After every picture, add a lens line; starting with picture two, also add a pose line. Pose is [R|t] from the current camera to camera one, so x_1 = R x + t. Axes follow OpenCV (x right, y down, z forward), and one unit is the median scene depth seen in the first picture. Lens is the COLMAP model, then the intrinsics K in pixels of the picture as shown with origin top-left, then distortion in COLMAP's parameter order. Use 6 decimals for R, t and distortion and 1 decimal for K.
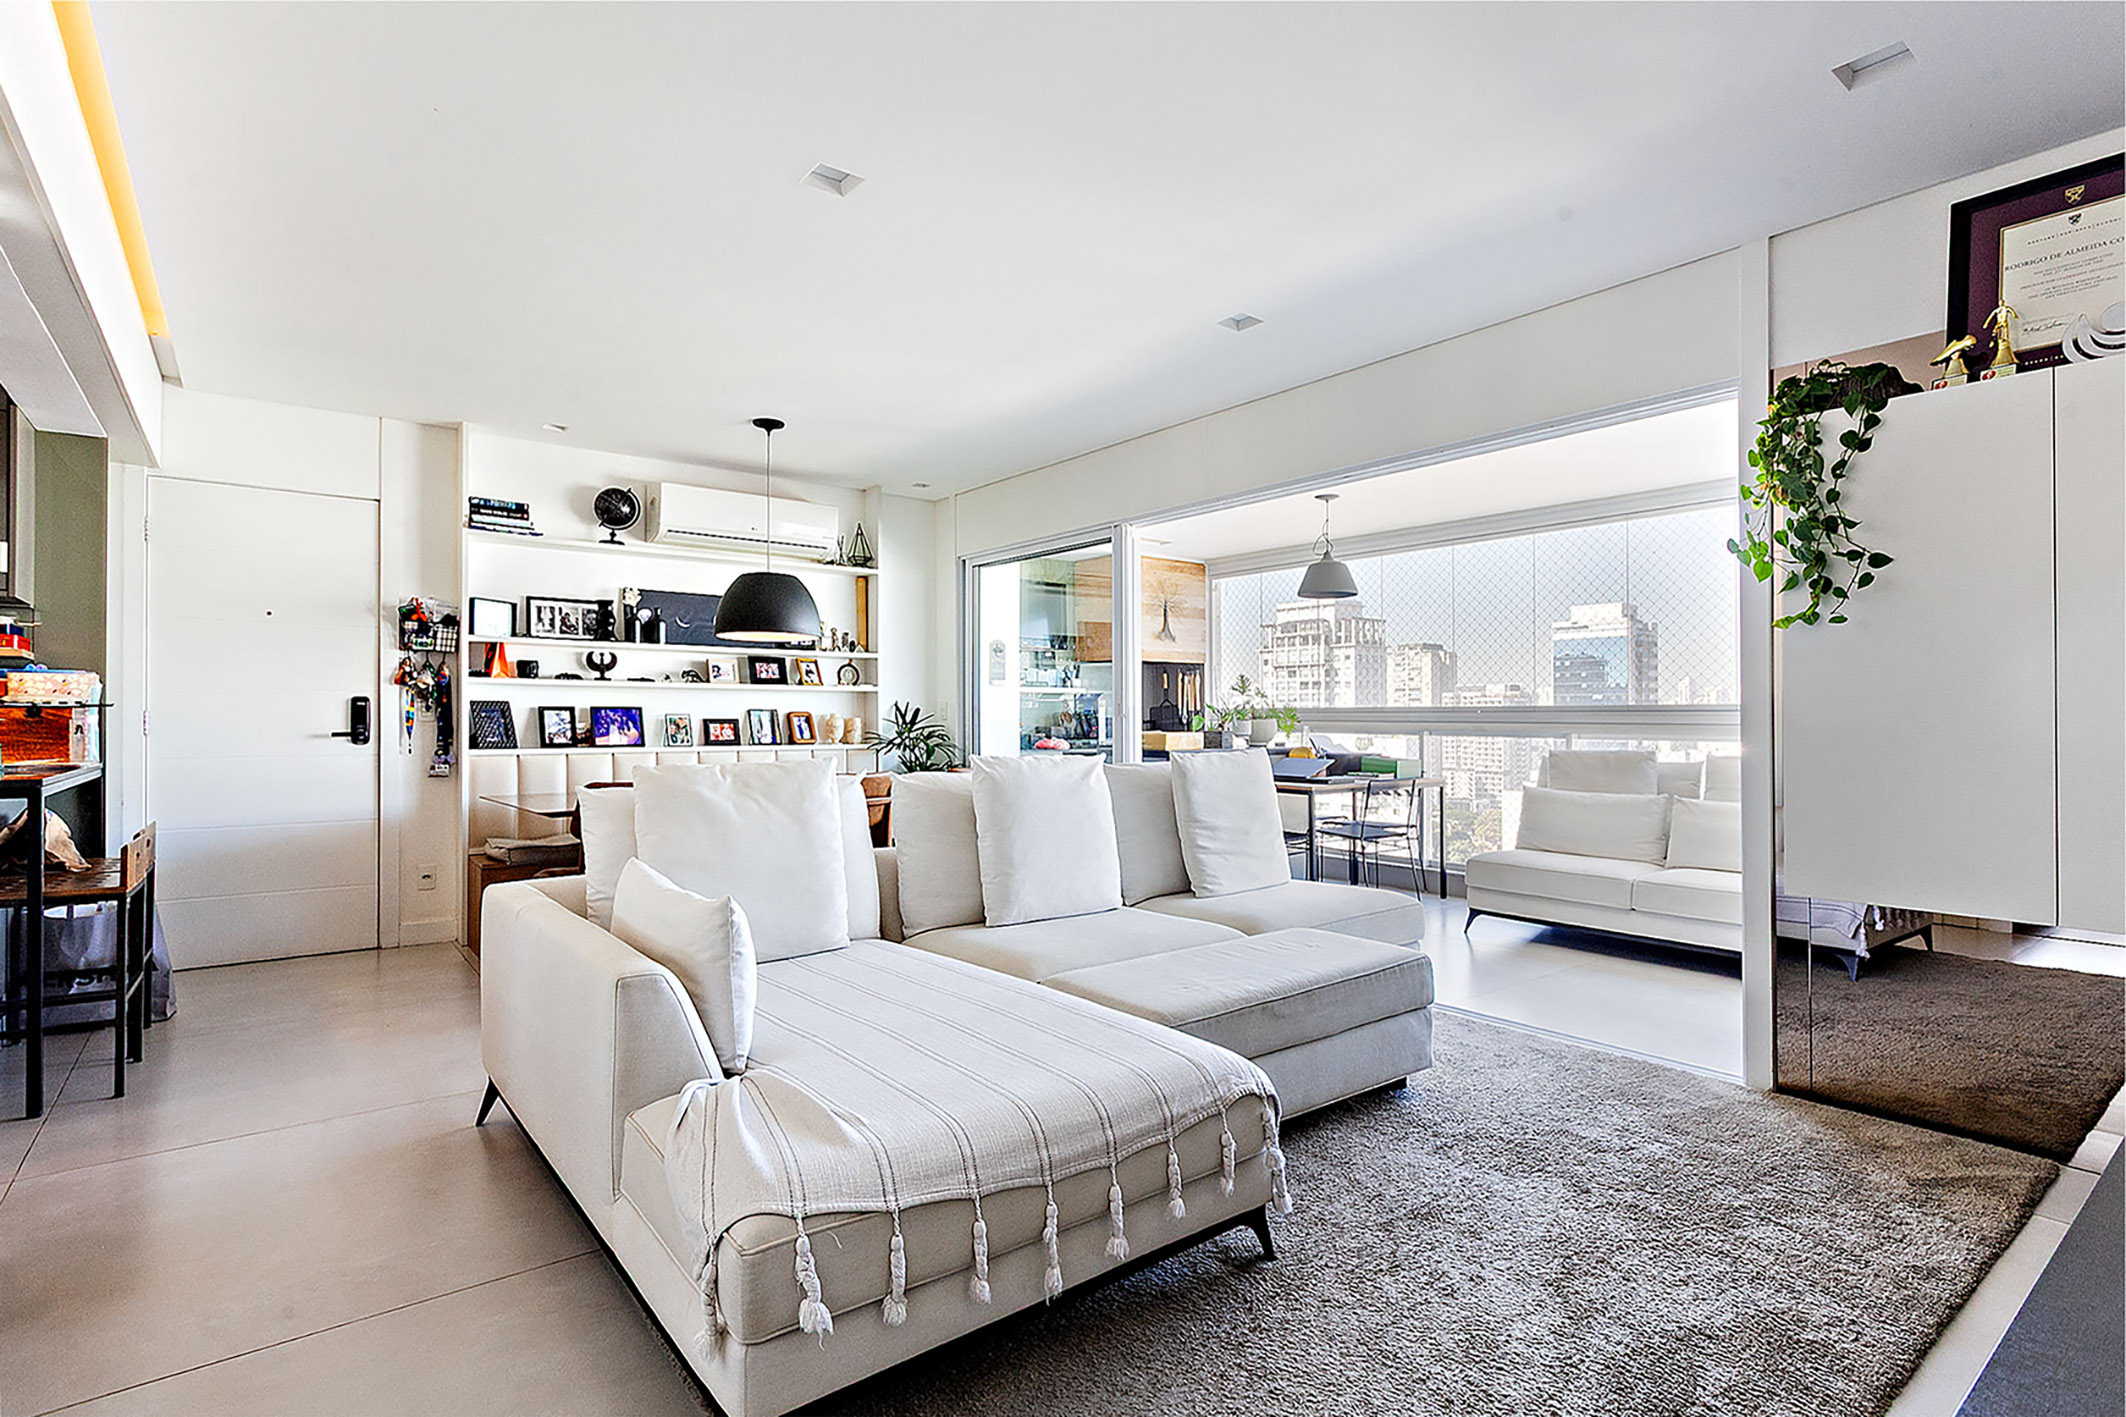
lens RADIAL K [[1026.9, 0, 1063.0], [0, 1026.9, 708.5], [0, 0, 1]] dist [-0.020835, -0.000186]
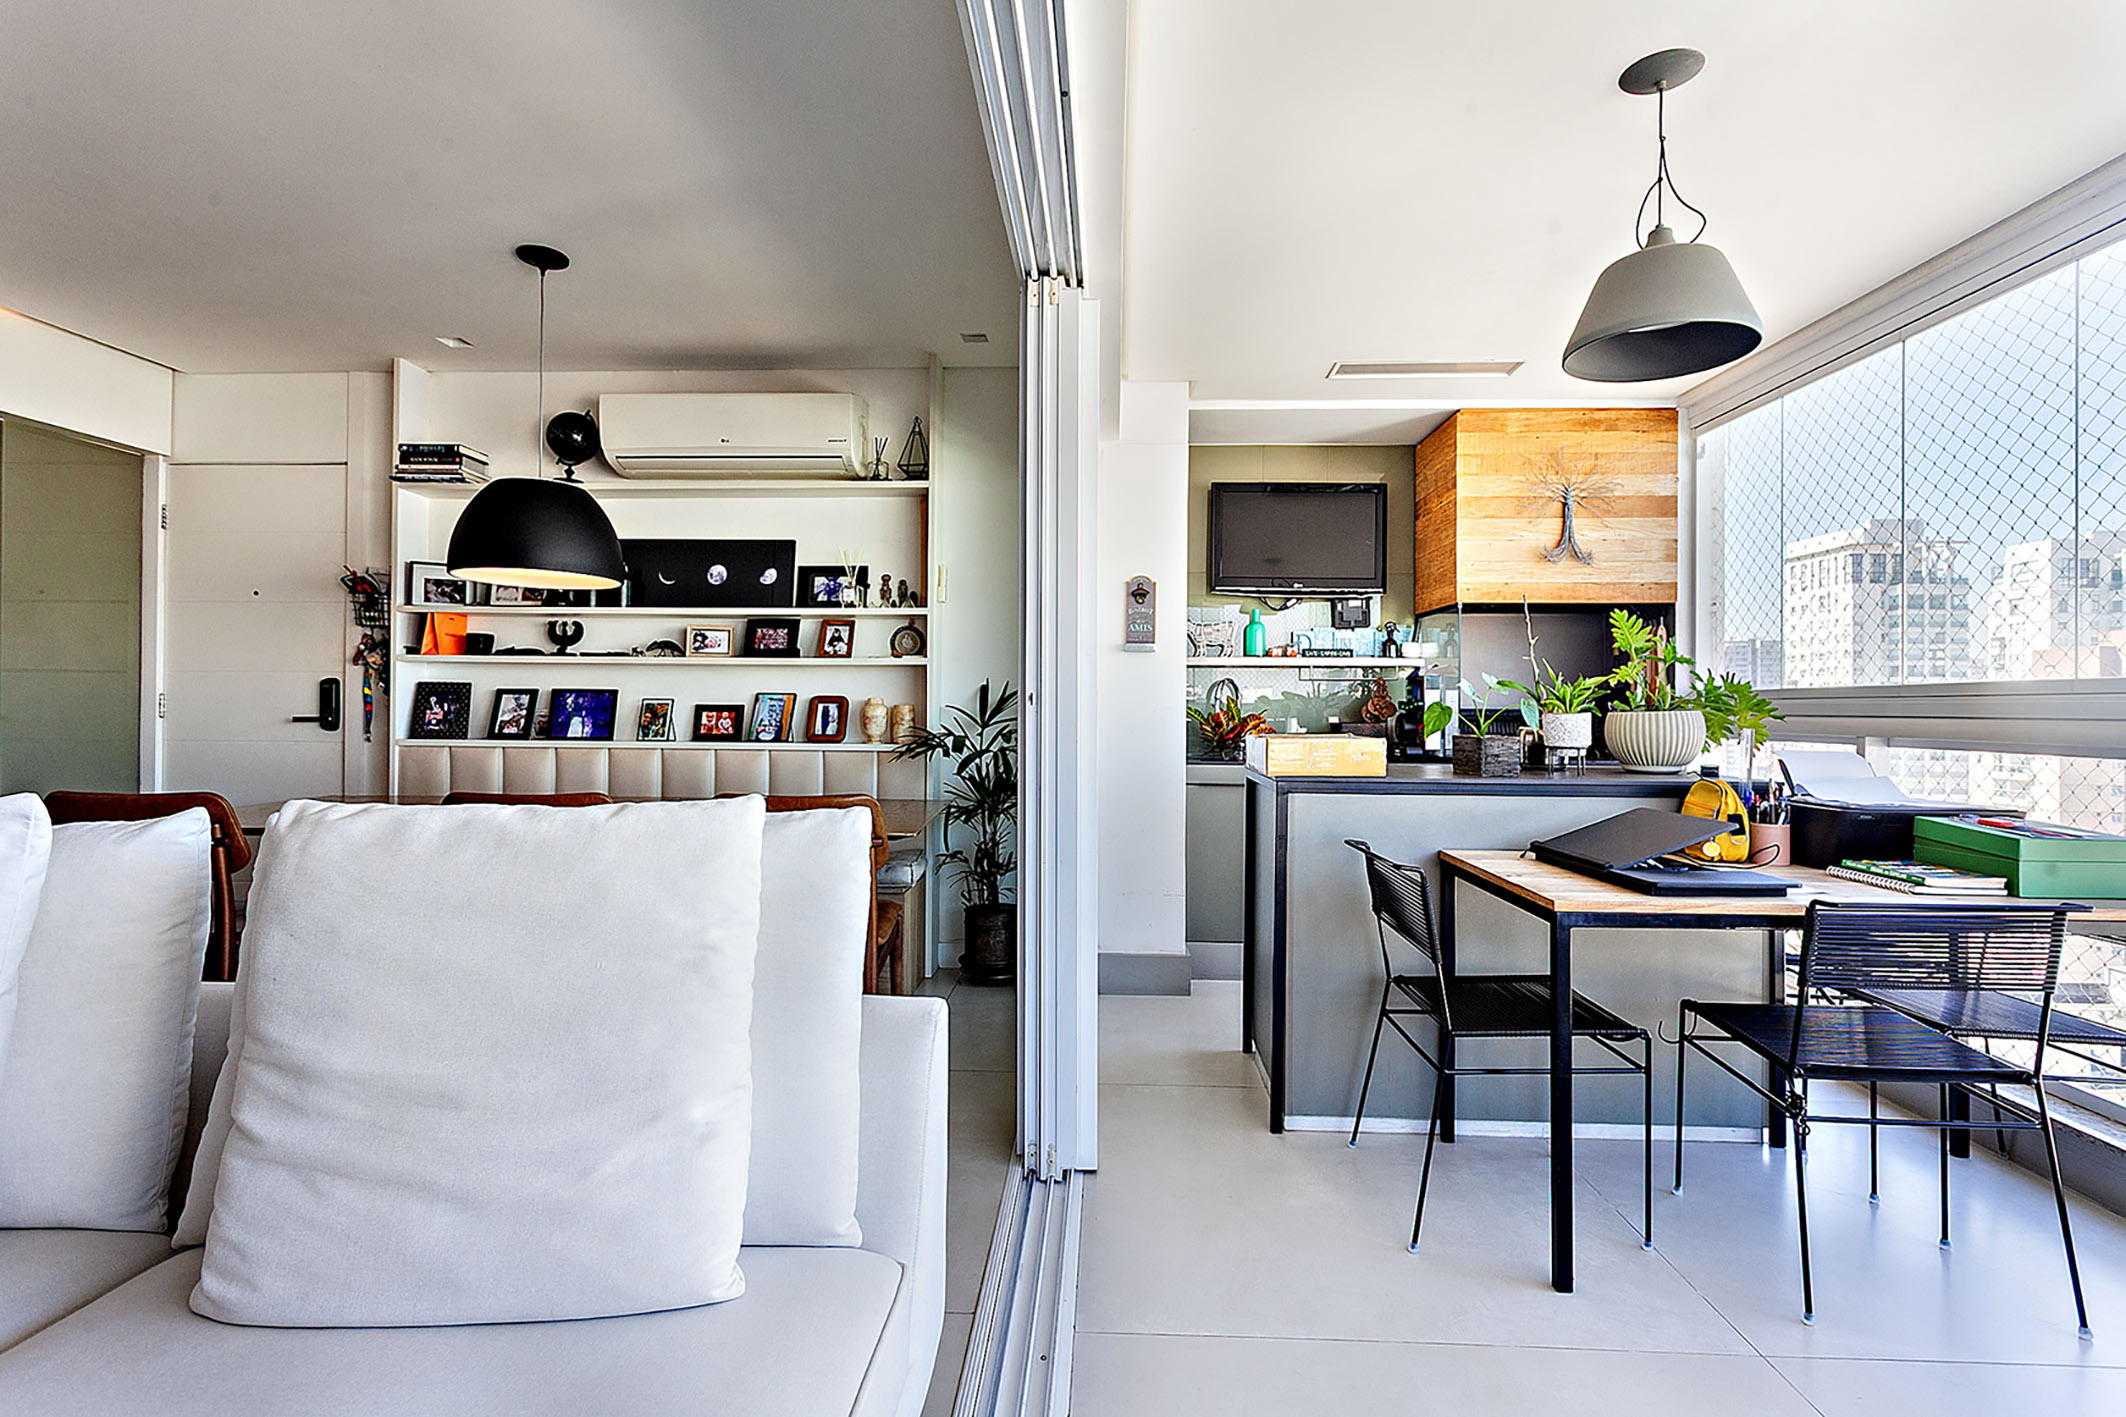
lens RADIAL K [[998.6, 0, 1066.9], [0, 998.6, 703.6], [0, 0, 1]] dist [-0.000600, 0.000099]
pose [[0.759500, -0.000321, -0.650507, 0.335843], [-0.000507, 0.999999, -0.001086, 0.009660], [0.650507, 0.001155, 0.759499, 0.626162]]
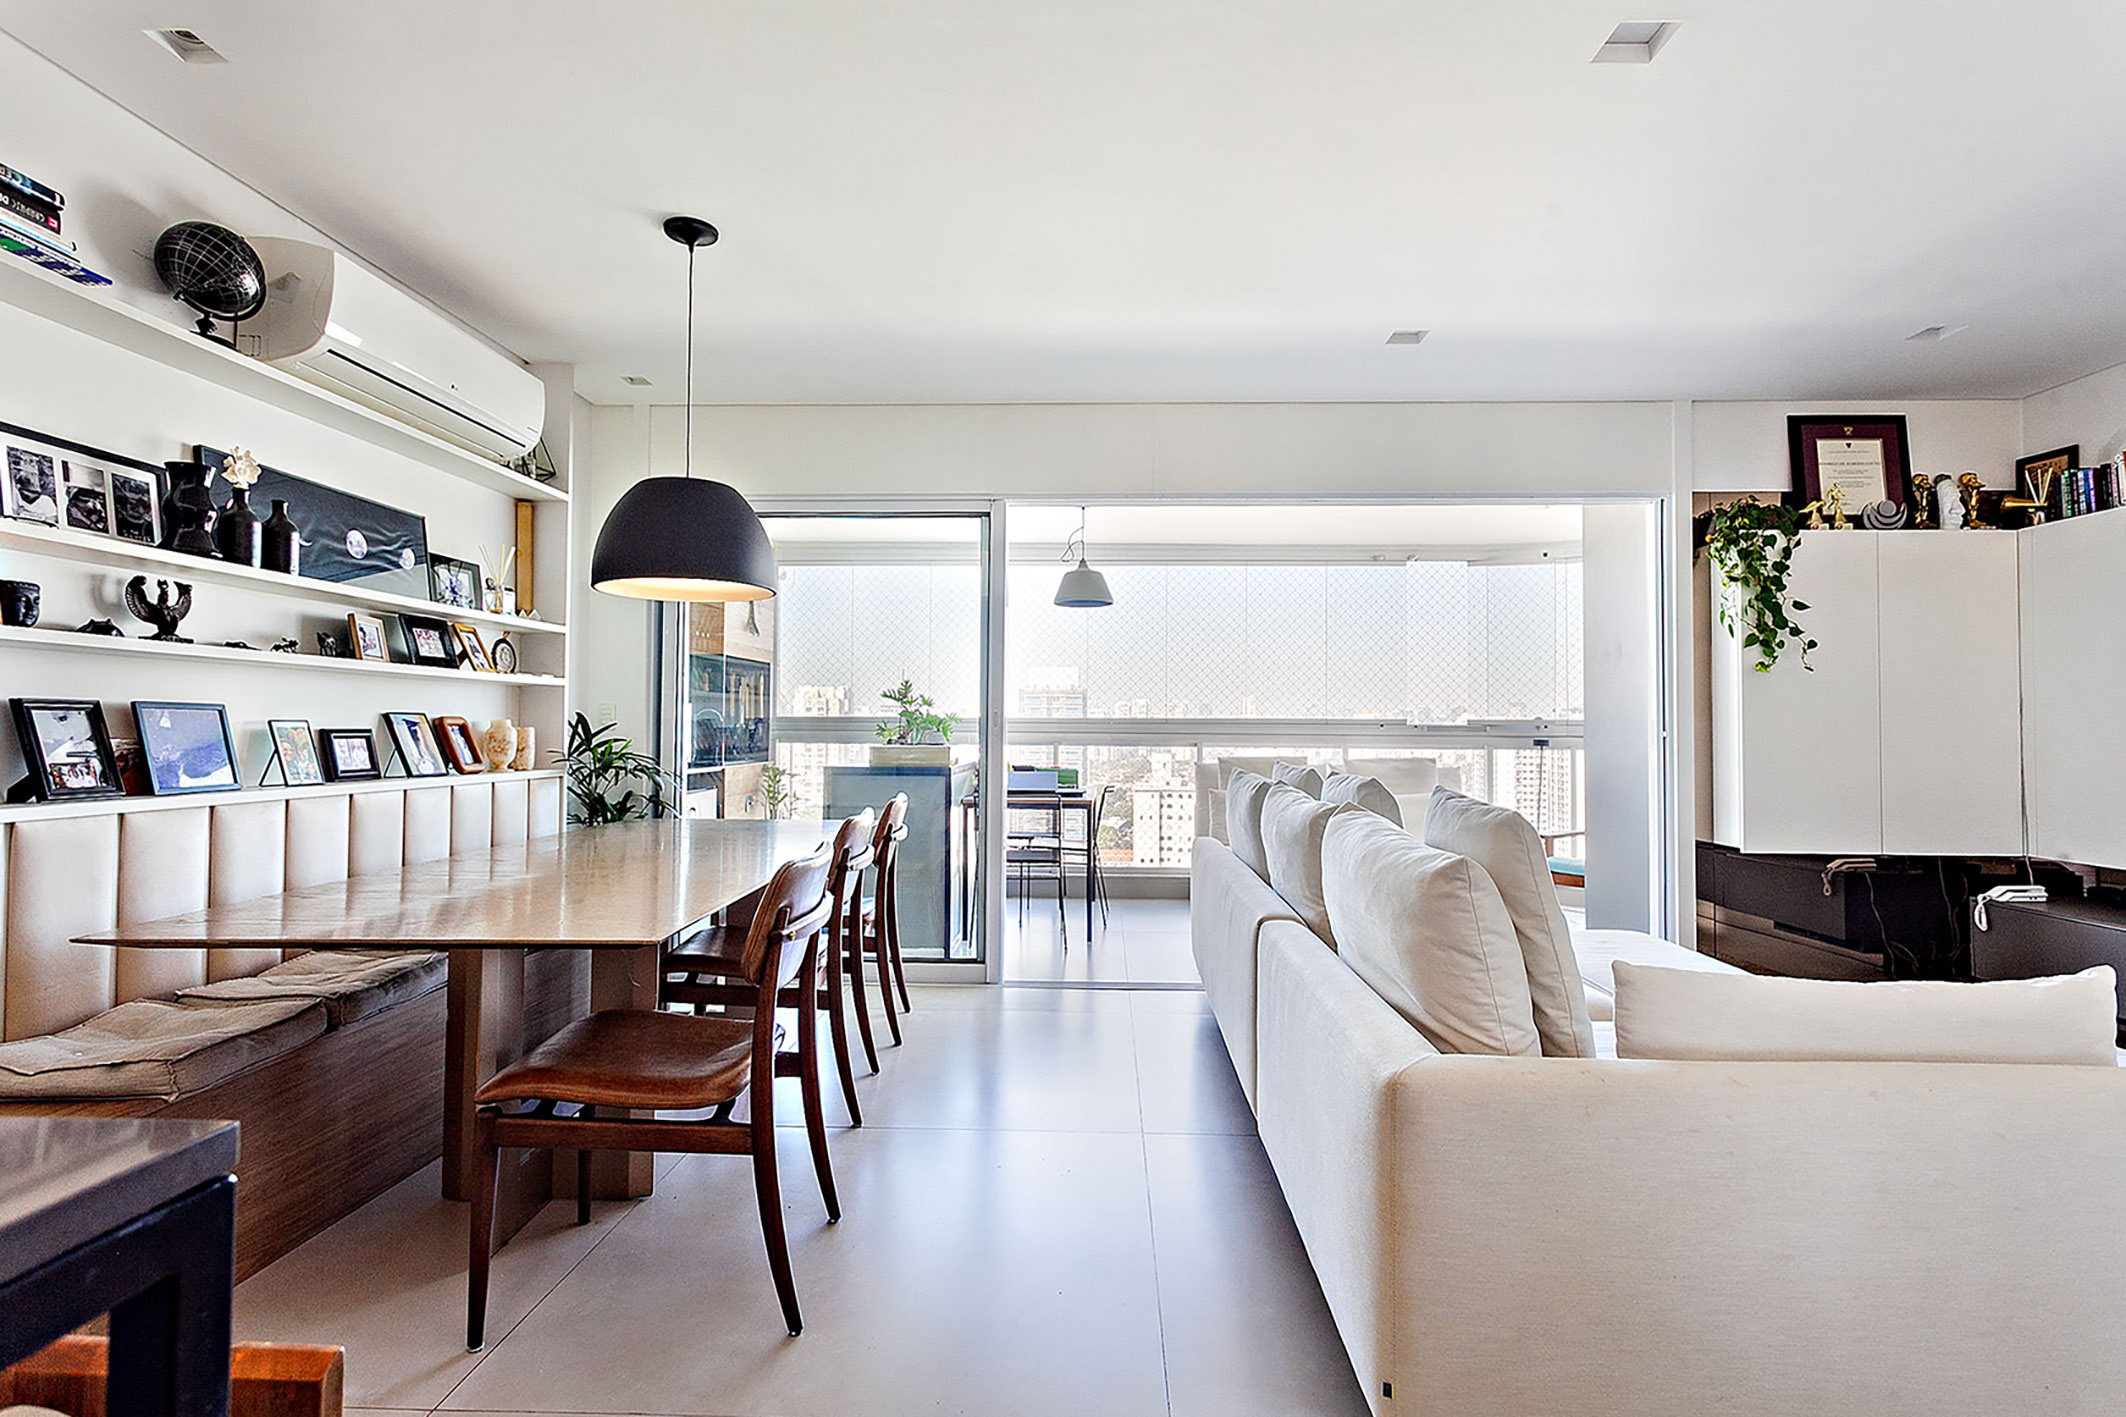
lens RADIAL K [[1010.5, 0, 1075.0], [0, 1010.5, 694.2], [0, 0, 1]] dist [-0.020060, 0.000075]
pose [[0.639015, 0.027639, 0.768698, -0.498922], [-0.011024, 0.999581, -0.026775, 0.001934], [-0.769115, 0.008635, 0.639052, 0.397001]]
